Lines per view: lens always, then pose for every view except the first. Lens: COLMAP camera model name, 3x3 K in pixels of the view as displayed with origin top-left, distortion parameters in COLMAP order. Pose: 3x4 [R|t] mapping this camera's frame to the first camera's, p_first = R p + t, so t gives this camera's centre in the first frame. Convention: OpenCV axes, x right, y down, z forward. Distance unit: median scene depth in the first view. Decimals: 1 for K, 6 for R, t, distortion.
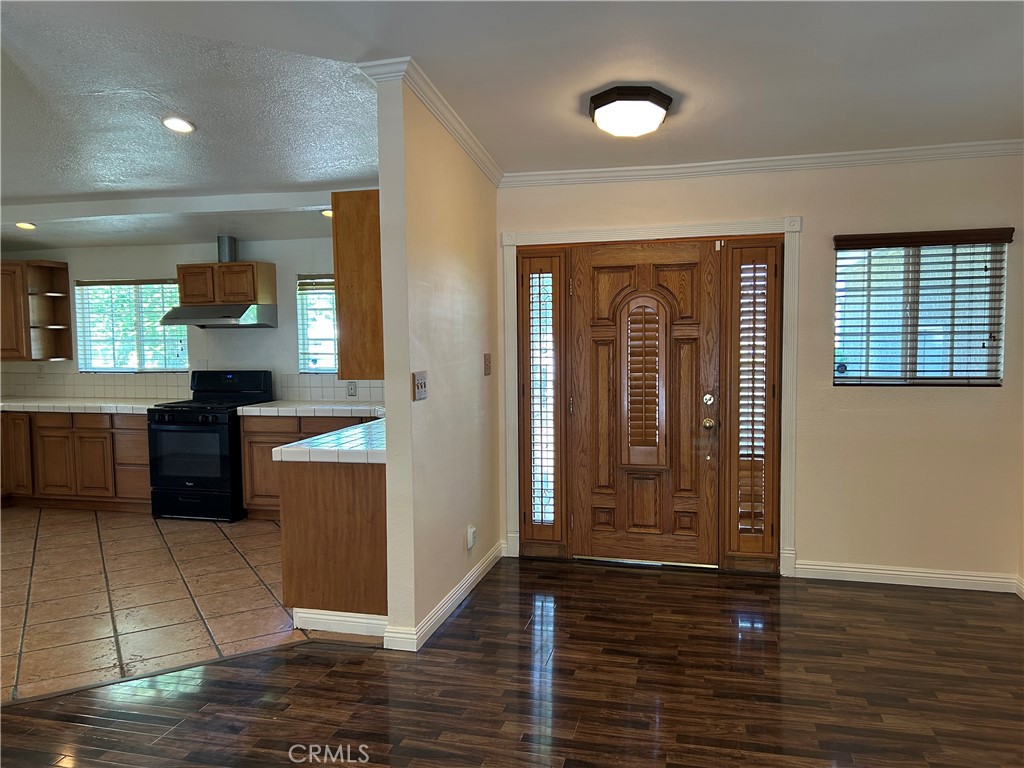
lens RADIAL K [[772.3, 0, 509.2], [0, 772.3, 387.1], [0, 0, 1]] dist [0.056350, -0.065643]
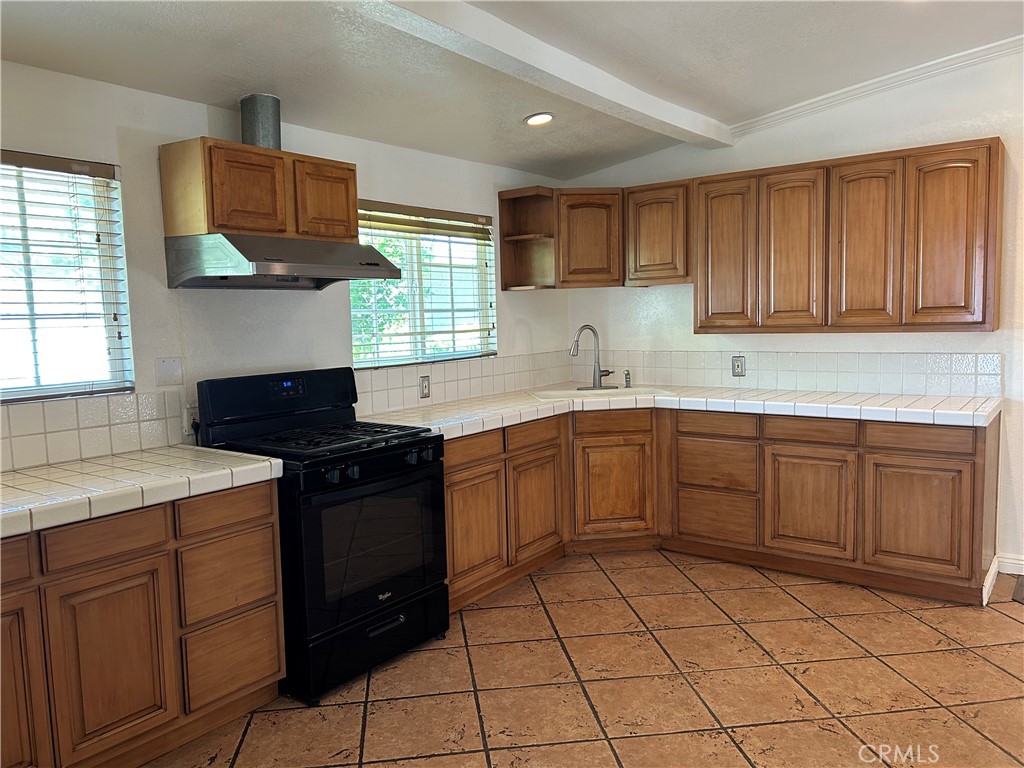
lens RADIAL K [[772.3, 0, 509.2], [0, 772.3, 387.1], [0, 0, 1]] dist [0.056350, -0.065643]
pose [[0.366504, -0.089801, 0.926073, -0.795833], [0.080606, 0.994654, 0.064551, -0.032606], [-0.926918, 0.050989, 0.371783, 0.703419]]
